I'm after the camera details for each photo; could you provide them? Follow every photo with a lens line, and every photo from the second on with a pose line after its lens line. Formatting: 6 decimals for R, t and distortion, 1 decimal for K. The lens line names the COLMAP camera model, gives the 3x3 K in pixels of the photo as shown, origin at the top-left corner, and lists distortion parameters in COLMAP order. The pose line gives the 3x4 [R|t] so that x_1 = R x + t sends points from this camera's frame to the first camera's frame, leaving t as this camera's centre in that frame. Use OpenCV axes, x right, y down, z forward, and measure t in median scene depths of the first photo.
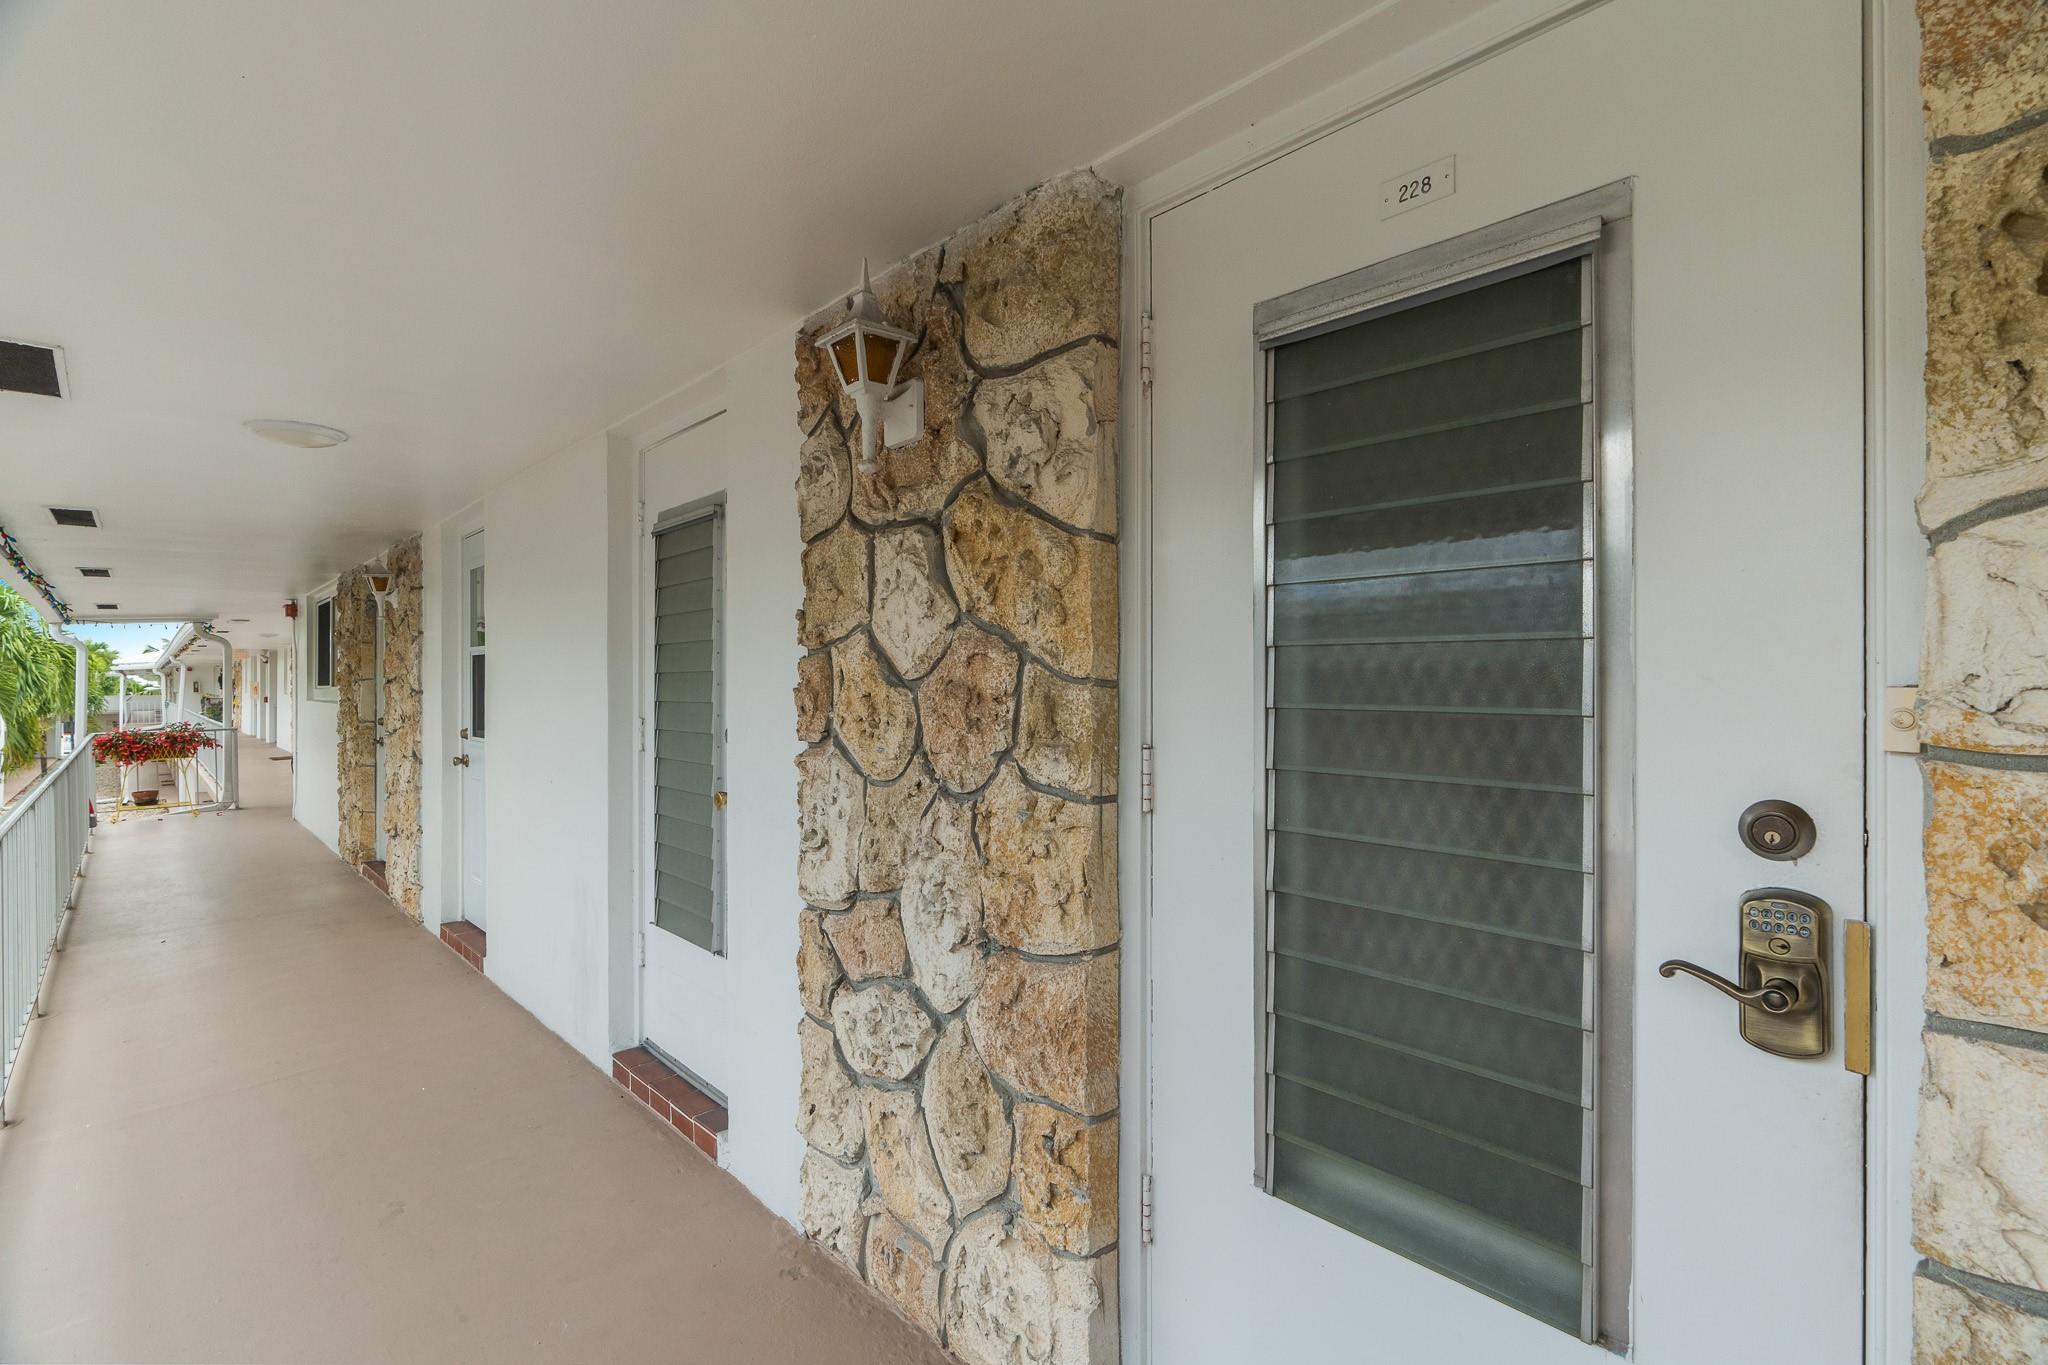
lens RADIAL K [[913.2, 0, 1033.1], [0, 913.2, 687.6], [0, 0, 1]] dist [-0.008070, 0.002391]
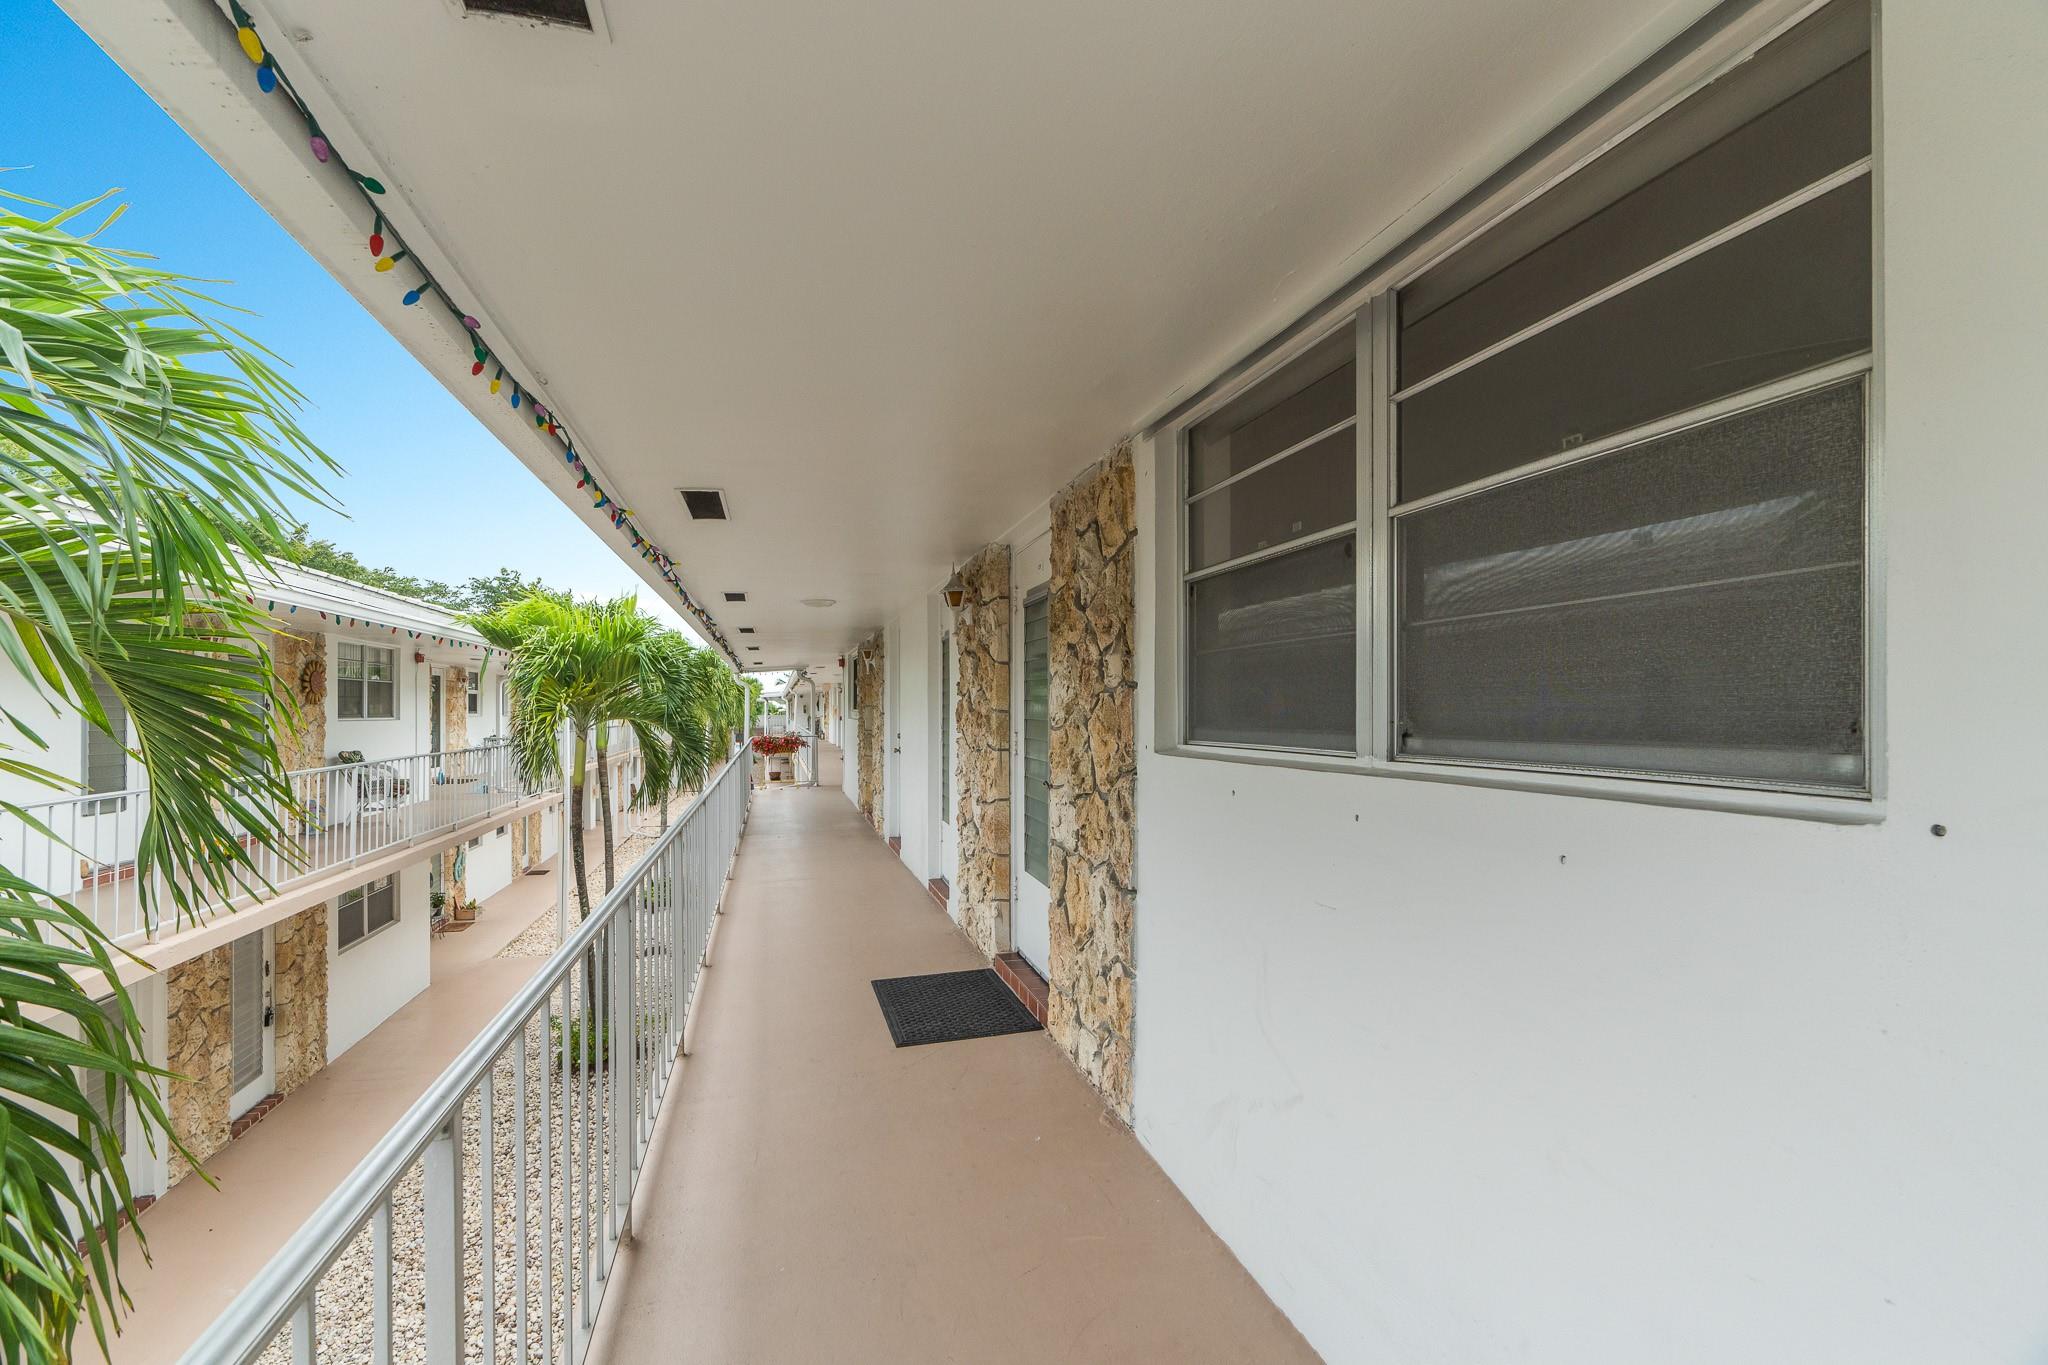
lens RADIAL K [[913.2, 0, 1019.6], [0, 913.2, 695.1], [0, 0, 1]] dist [-0.008070, 0.002391]
pose [[0.869659, -0.010104, -0.493549, 0.264594], [0.003430, 0.999890, -0.014427, -0.002417], [0.493640, 0.010853, 0.869598, -0.260529]]
